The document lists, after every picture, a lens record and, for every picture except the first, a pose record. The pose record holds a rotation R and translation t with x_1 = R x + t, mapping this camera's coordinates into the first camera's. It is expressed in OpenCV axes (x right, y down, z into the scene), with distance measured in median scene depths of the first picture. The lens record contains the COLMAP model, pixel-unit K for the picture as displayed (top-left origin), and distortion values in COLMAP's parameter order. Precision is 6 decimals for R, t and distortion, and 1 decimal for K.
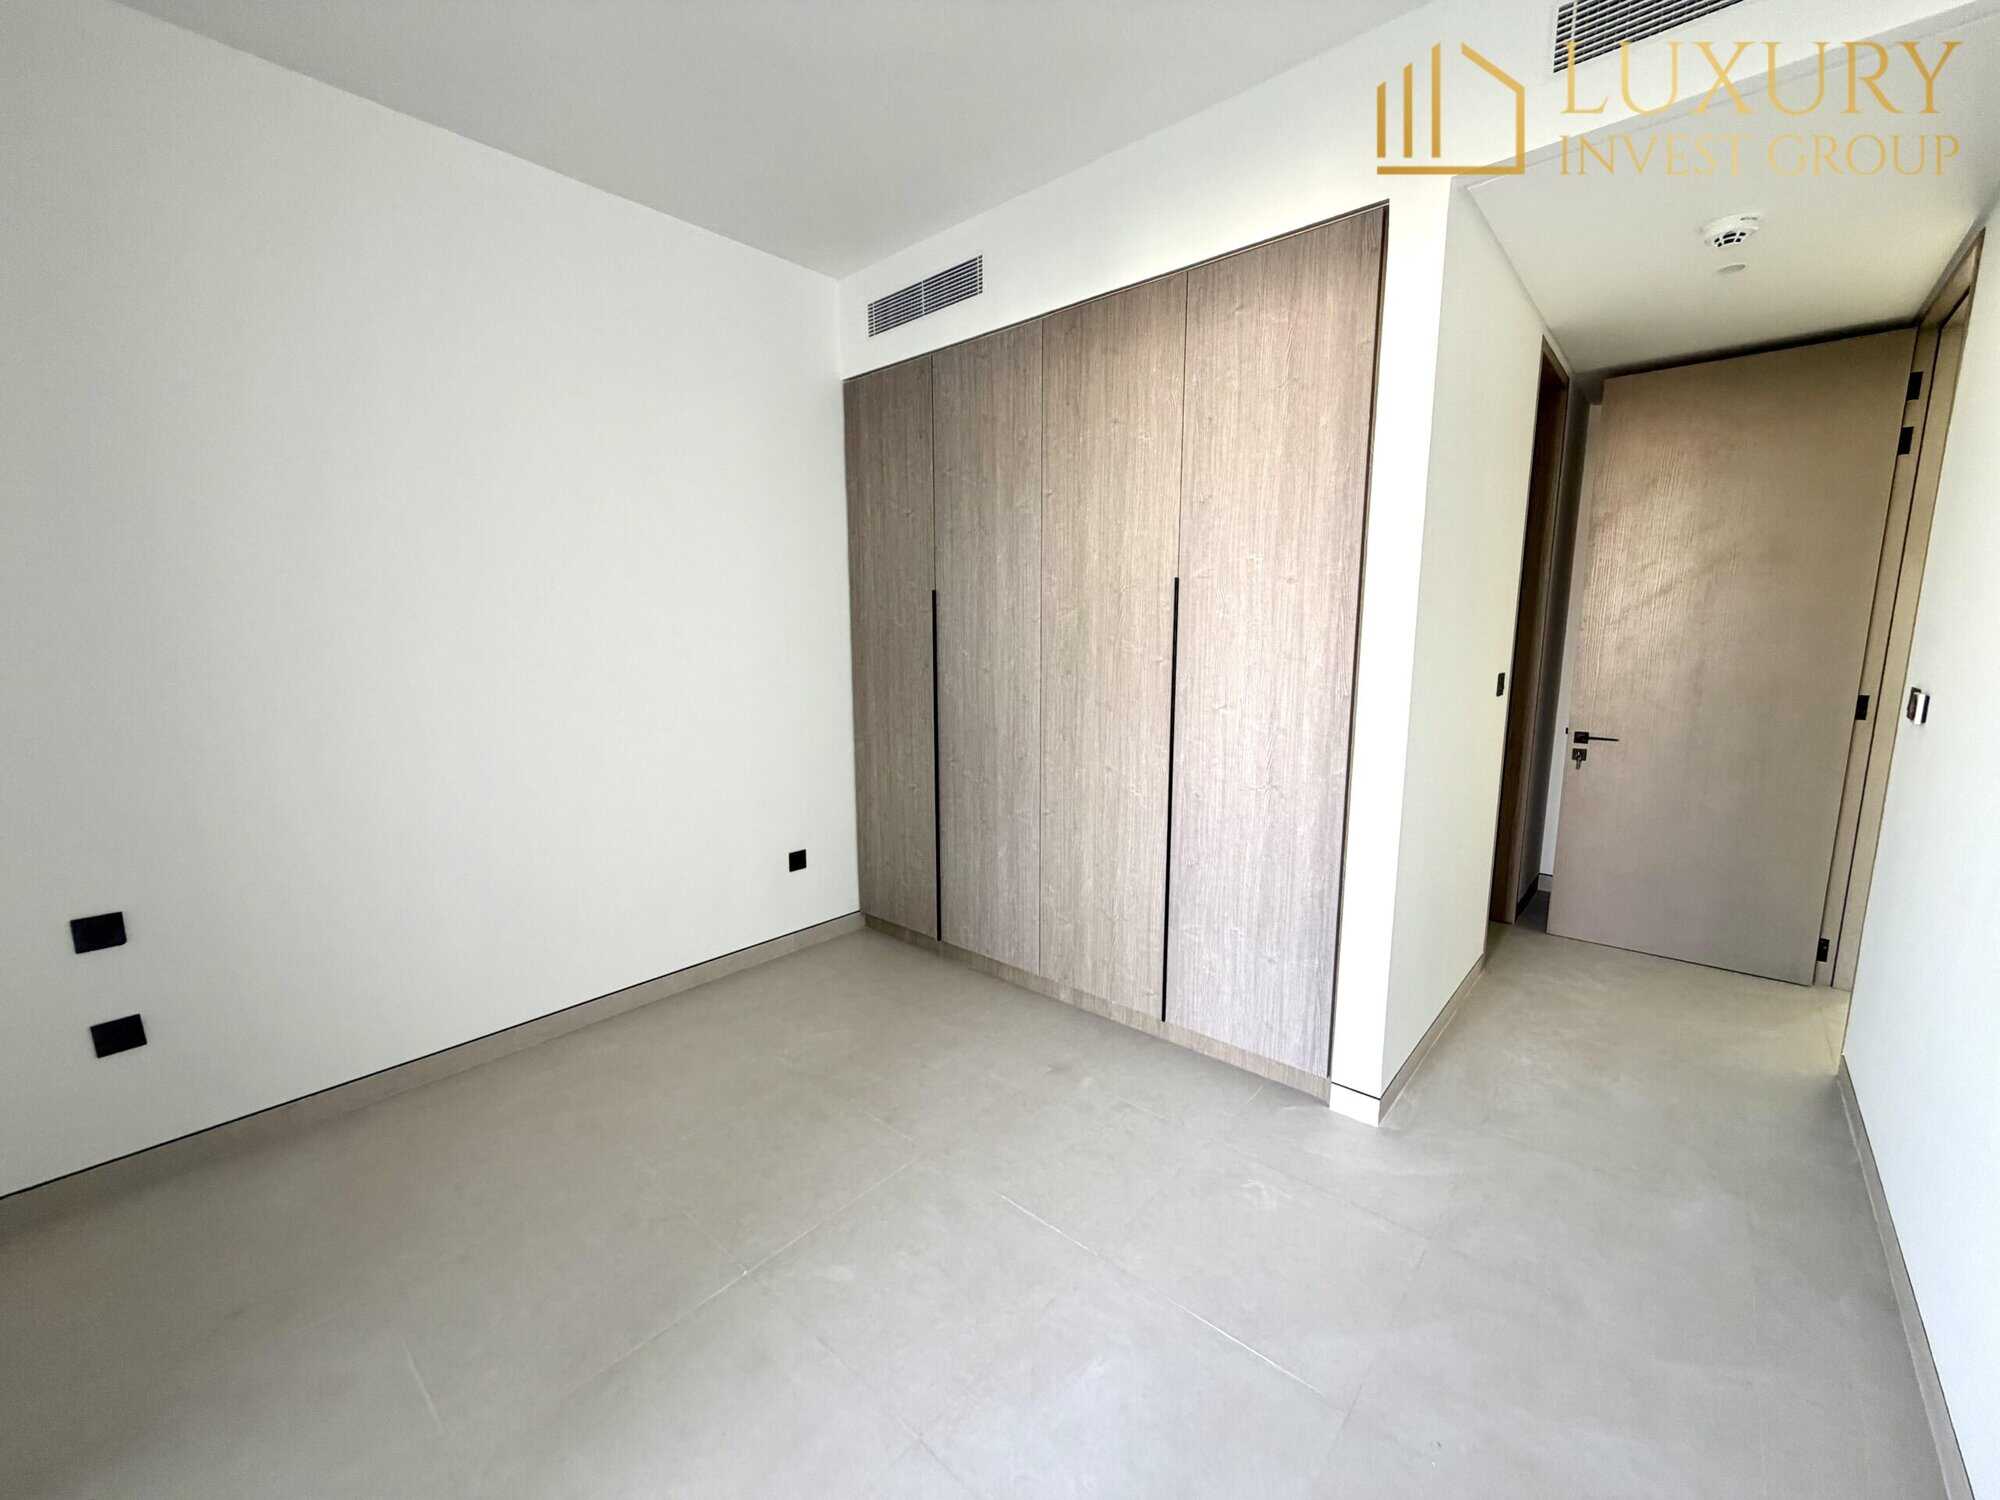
lens RADIAL K [[804.4, 0, 987.5], [0, 804.4, 753.6], [0, 0, 1]] dist [0.000757, 0.000240]
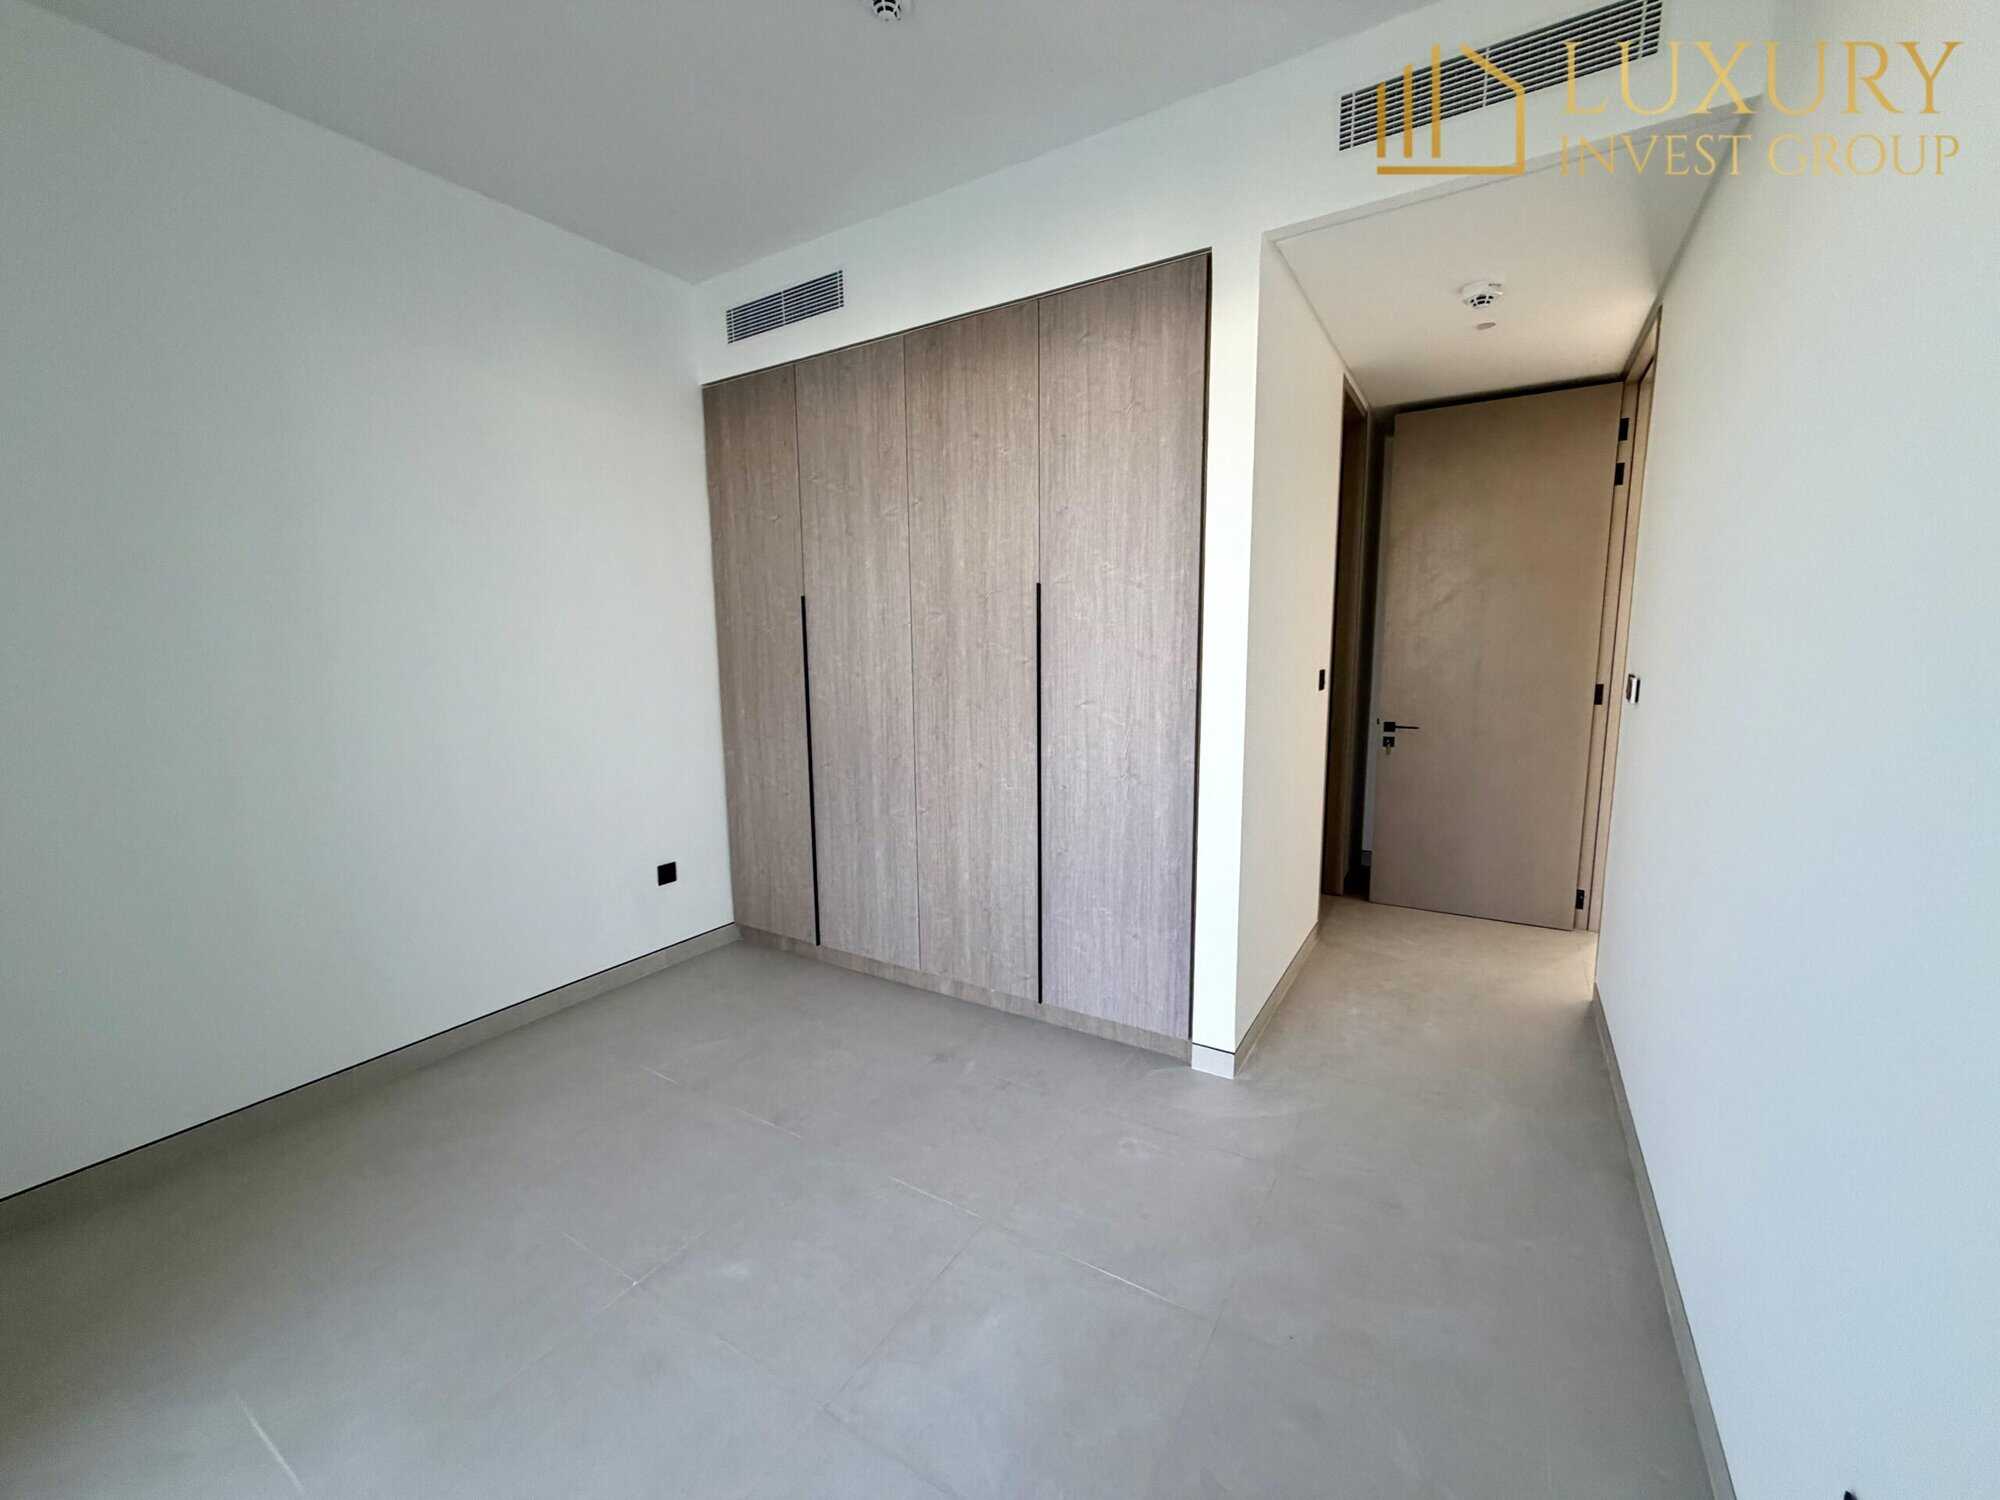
lens RADIAL K [[798.9, 0, 988.9], [0, 798.9, 749.9], [0, 0, 1]] dist [0.002497, 0.000074]
pose [[0.985838, -0.030091, 0.164981, -0.009809], [0.032944, 0.999351, -0.014584, 0.014484], [-0.164435, 0.019813, 0.986189, -0.026956]]
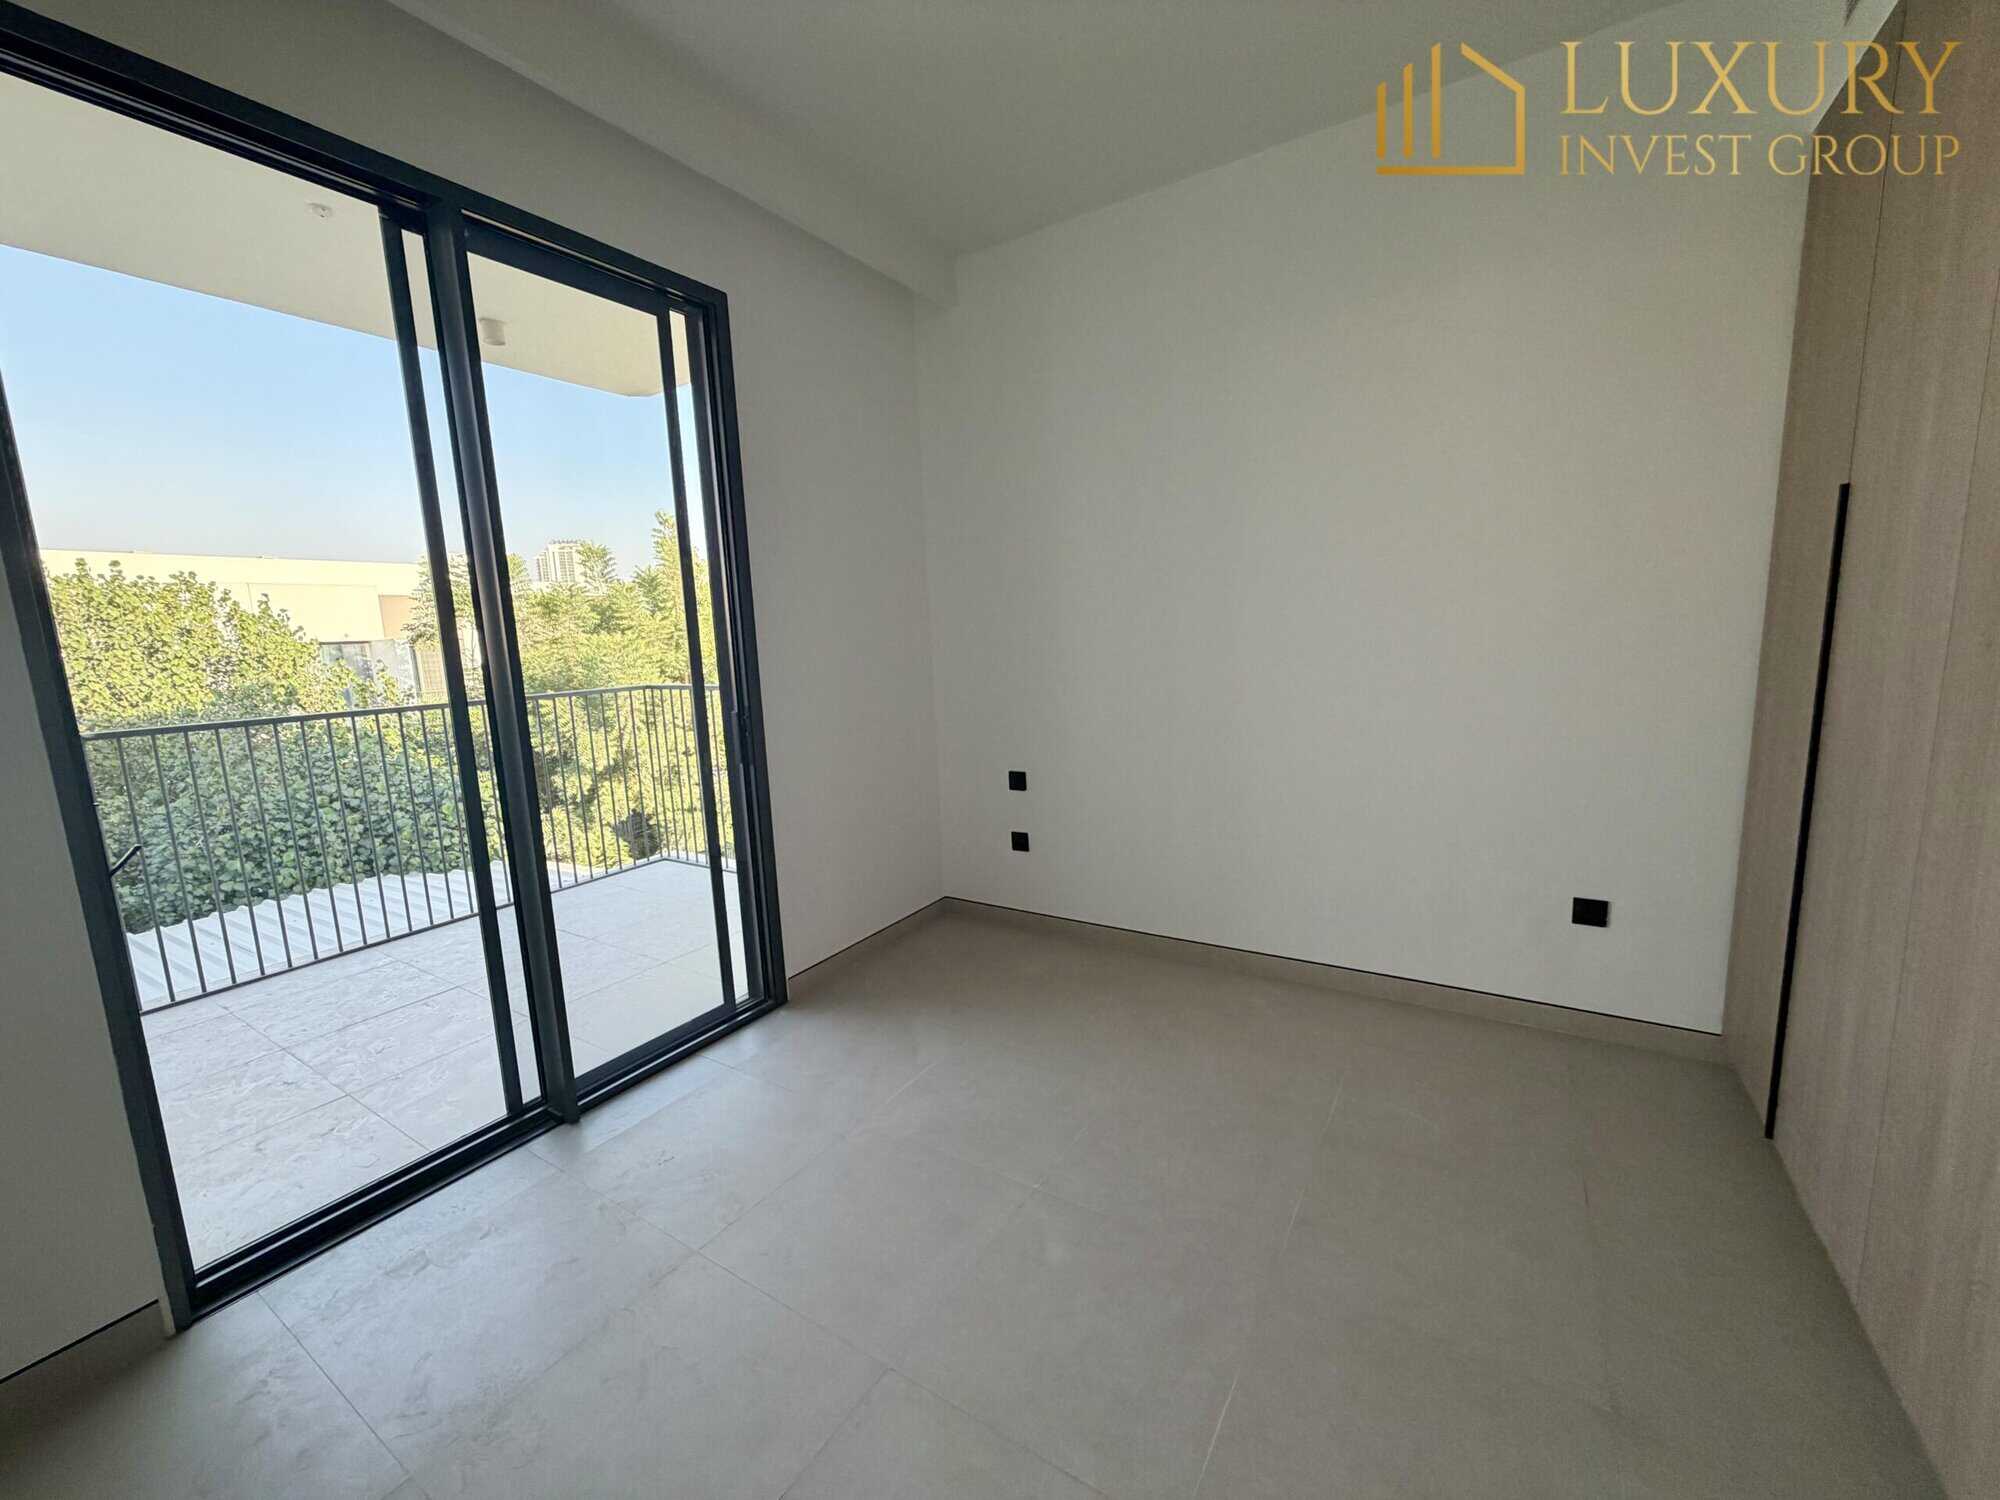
lens RADIAL K [[798.9, 0, 988.9], [0, 798.9, 749.9], [0, 0, 1]] dist [0.002497, 0.000074]
pose [[0.156543, 0.144481, -0.977046, 0.462361], [-0.109281, 0.985702, 0.128252, -0.051447], [0.981607, 0.086696, 0.170094, 0.485727]]
